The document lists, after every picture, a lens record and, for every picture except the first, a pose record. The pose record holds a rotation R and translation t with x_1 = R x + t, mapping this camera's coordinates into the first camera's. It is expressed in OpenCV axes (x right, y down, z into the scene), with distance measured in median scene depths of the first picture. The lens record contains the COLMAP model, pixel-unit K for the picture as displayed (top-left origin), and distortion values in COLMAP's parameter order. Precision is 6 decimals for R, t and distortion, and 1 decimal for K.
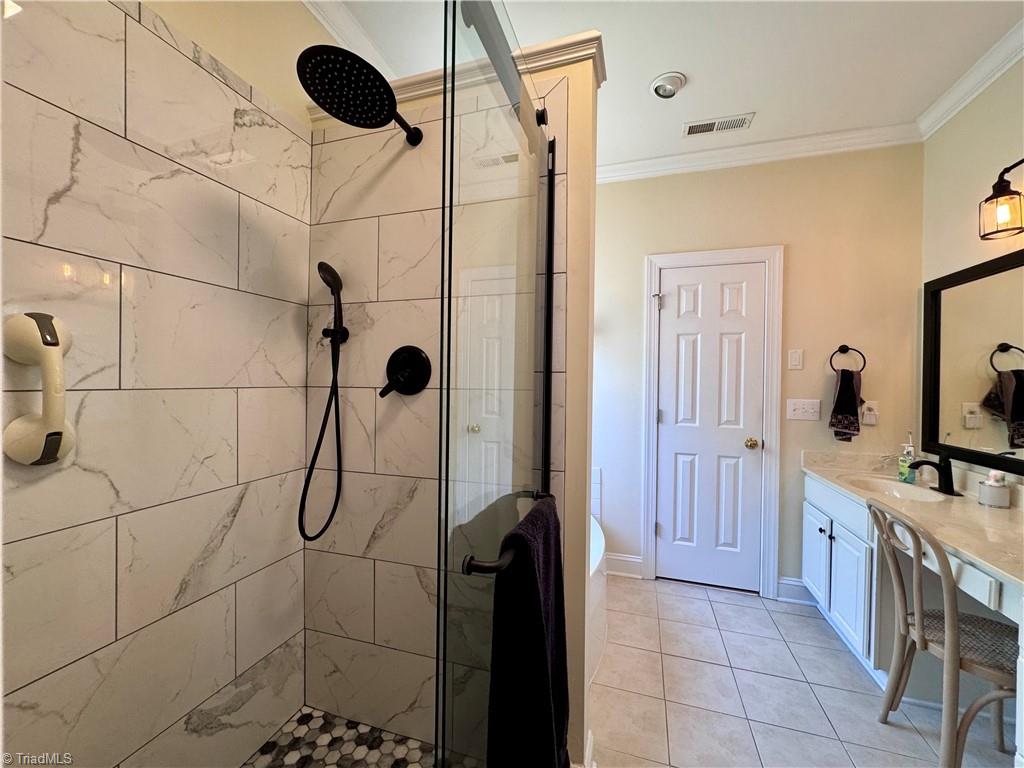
lens RADIAL K [[408.6, 0, 512.0], [0, 408.6, 384.0], [0, 0, 1]] dist [-0.003081, -0.000110]
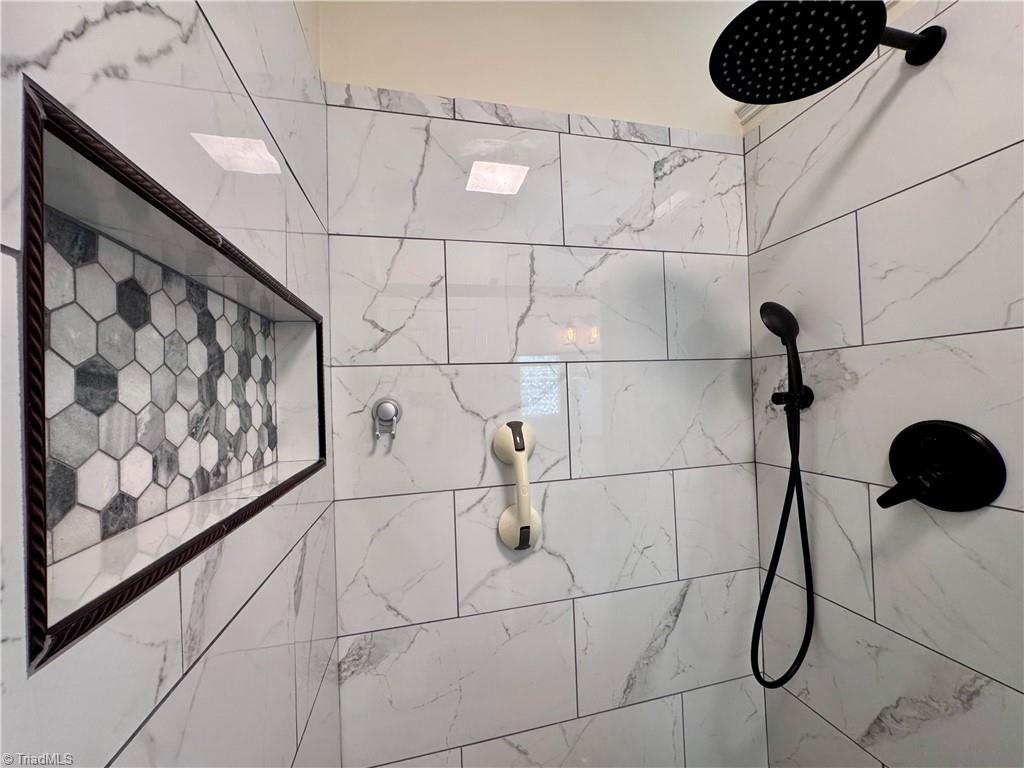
lens RADIAL K [[408.6, 0, 512.0], [0, 408.6, 384.0], [0, 0, 1]] dist [-0.003081, -0.000110]
pose [[0.521825, -0.048711, -0.851660, -0.083354], [0.036632, 0.998727, -0.034678, -0.145999], [0.852265, -0.013103, 0.522946, 0.221052]]
